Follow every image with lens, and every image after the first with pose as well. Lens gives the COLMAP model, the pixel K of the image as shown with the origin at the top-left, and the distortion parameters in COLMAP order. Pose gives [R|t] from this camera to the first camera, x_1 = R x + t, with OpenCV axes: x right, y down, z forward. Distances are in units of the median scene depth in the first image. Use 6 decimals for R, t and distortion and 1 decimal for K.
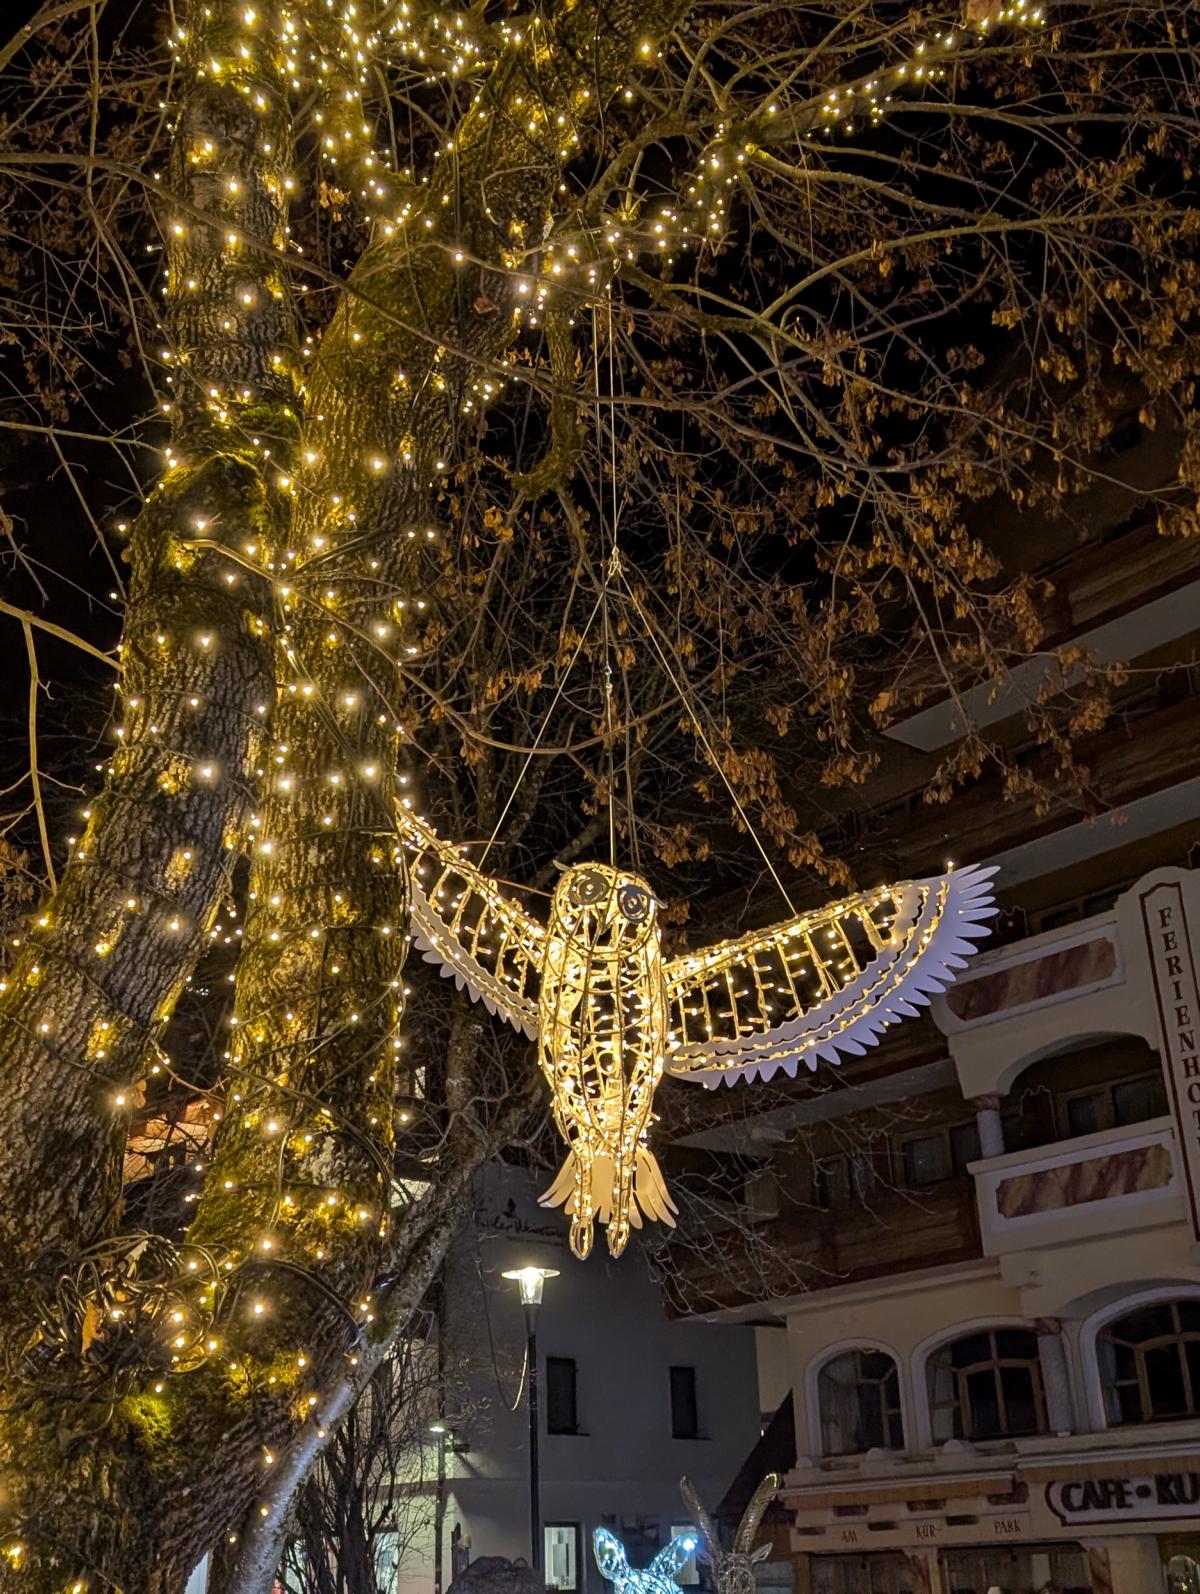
lens RADIAL K [[1592.9, 0, 644.4], [0, 1592.9, 797.8], [0, 0, 1]] dist [0.148086, -0.444342]
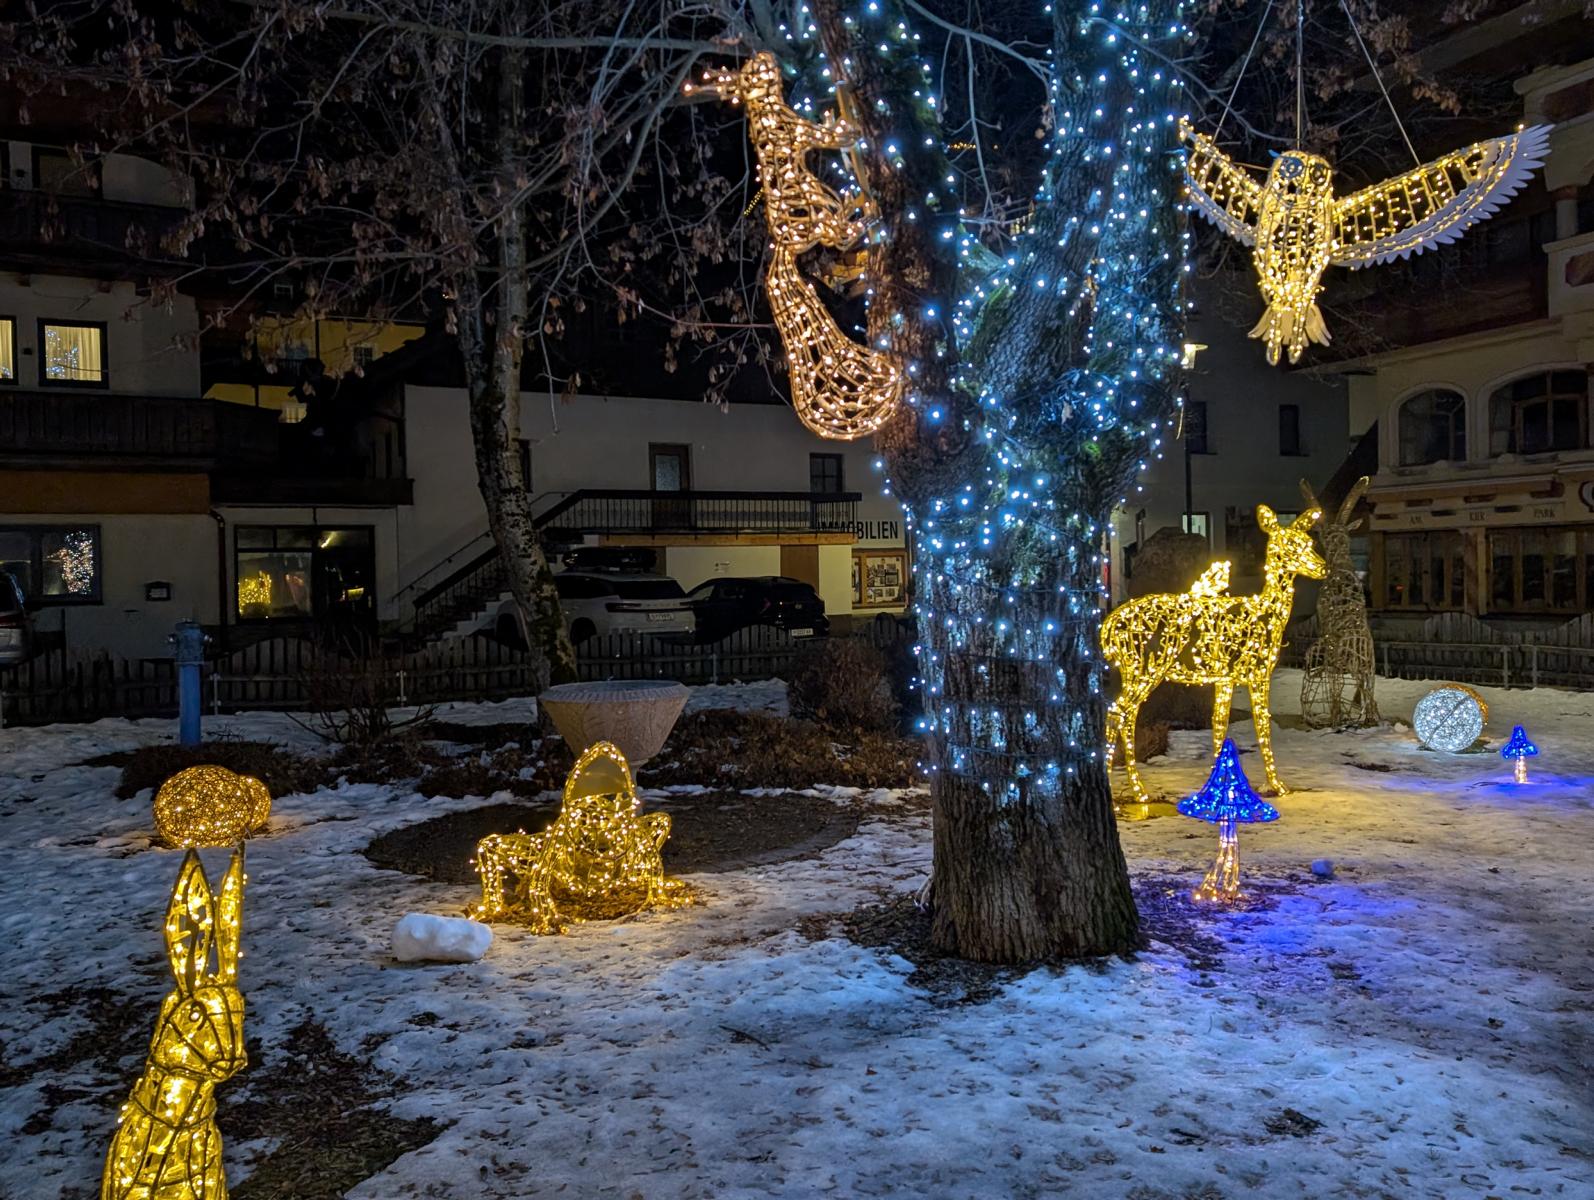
lens RADIAL K [[1305.7, 0, 869.1], [0, 1305.7, 598.8], [0, 0, 1]] dist [0.031150, -0.009882]
pose [[0.961719, 0.014604, -0.273648, -0.073558], [0.114397, 0.886012, 0.449328, -0.210251], [0.249018, -0.463432, 0.850424, -0.531376]]
